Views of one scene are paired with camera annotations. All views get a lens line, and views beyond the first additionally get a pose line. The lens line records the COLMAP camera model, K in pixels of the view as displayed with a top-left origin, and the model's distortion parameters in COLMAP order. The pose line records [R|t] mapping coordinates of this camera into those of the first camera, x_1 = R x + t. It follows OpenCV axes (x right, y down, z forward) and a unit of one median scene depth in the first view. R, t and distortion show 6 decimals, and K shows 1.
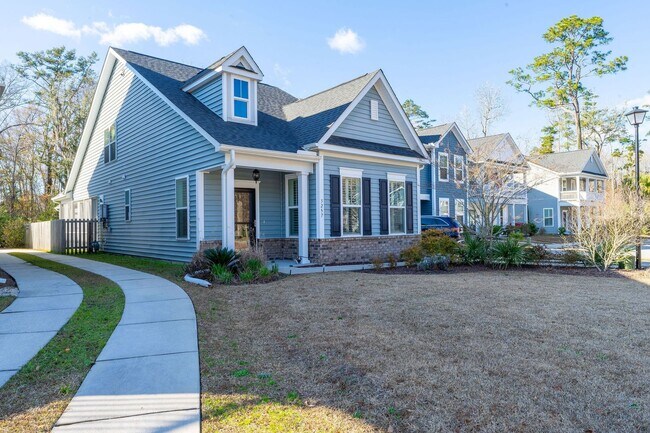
lens RADIAL K [[428.4, 0, 325.0], [0, 428.4, 216.5], [0, 0, 1]] dist [-0.001265, 0.001090]
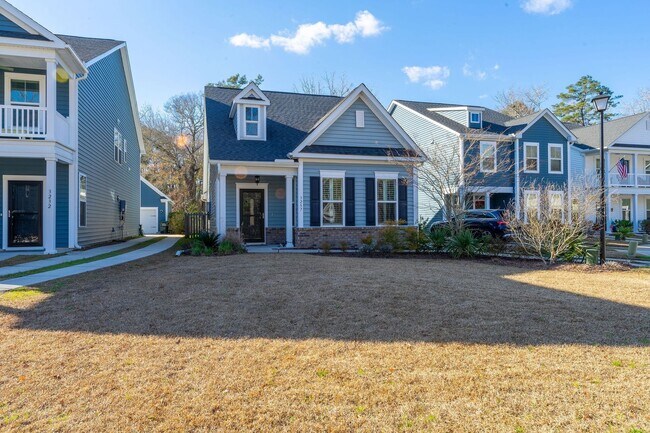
lens RADIAL K [[428.4, 0, 325.0], [0, 428.4, 216.5], [0, 0, 1]] dist [-0.001265, 0.001090]
pose [[0.909152, 0.001811, -0.416460, 0.521858], [0.003683, 0.999916, 0.012387, 0.002891], [0.416448, -0.012795, 0.909069, -0.104883]]
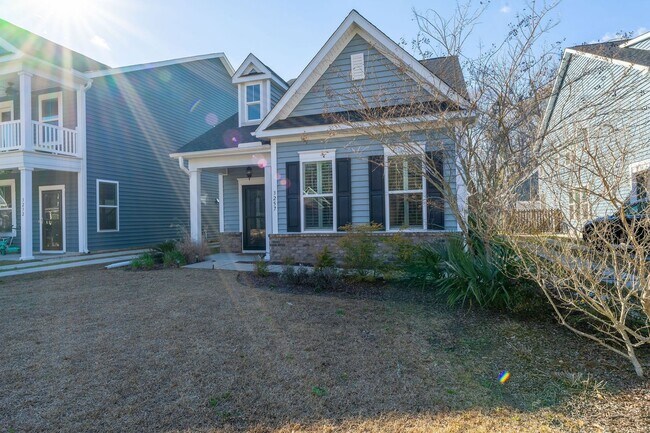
lens RADIAL K [[376.7, 0, 325.0], [0, 376.7, 216.5], [0, 0, 1]] dist [-0.002360, -0.000577]
pose [[0.521568, -0.002810, -0.853205, 0.662176], [0.033352, 0.999297, 0.017097, 0.003668], [0.852557, -0.037373, 0.521296, 0.601232]]
